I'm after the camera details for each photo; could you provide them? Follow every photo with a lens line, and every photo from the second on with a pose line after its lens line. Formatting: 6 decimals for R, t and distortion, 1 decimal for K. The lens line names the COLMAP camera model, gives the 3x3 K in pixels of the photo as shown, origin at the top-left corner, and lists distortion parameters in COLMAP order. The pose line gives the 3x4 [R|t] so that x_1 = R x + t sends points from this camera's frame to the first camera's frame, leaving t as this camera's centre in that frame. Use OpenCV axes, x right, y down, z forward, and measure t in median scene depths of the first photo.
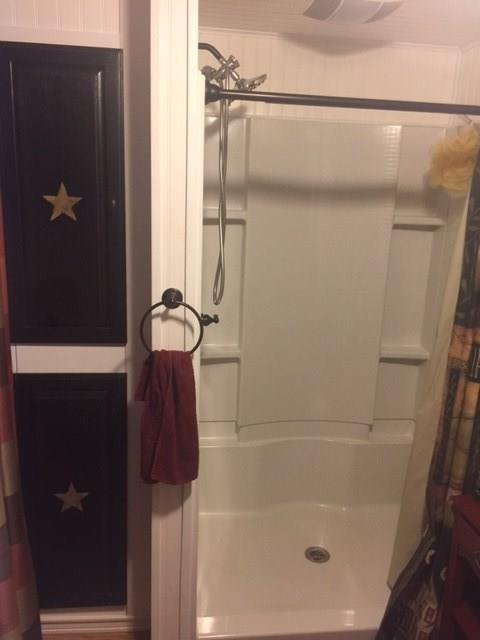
lens RADIAL K [[541.8, 0, 239.2], [0, 541.8, 319.7], [0, 0, 1]] dist [-0.002607, 0.001680]
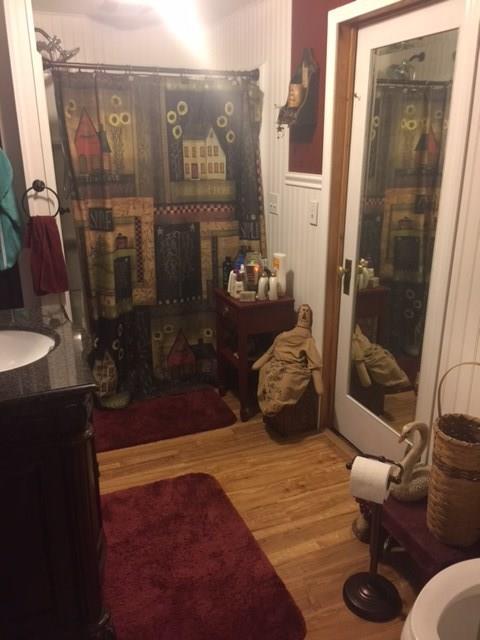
lens RADIAL K [[541.8, 0, 239.9], [0, 541.8, 321.1], [0, 0, 1]] dist [-0.002607, 0.001680]
pose [[0.964851, -0.130390, 0.228170, 0.043540], [0.113993, 0.989951, 0.083683, 0.313236], [-0.236789, -0.054732, 0.970018, -0.831165]]
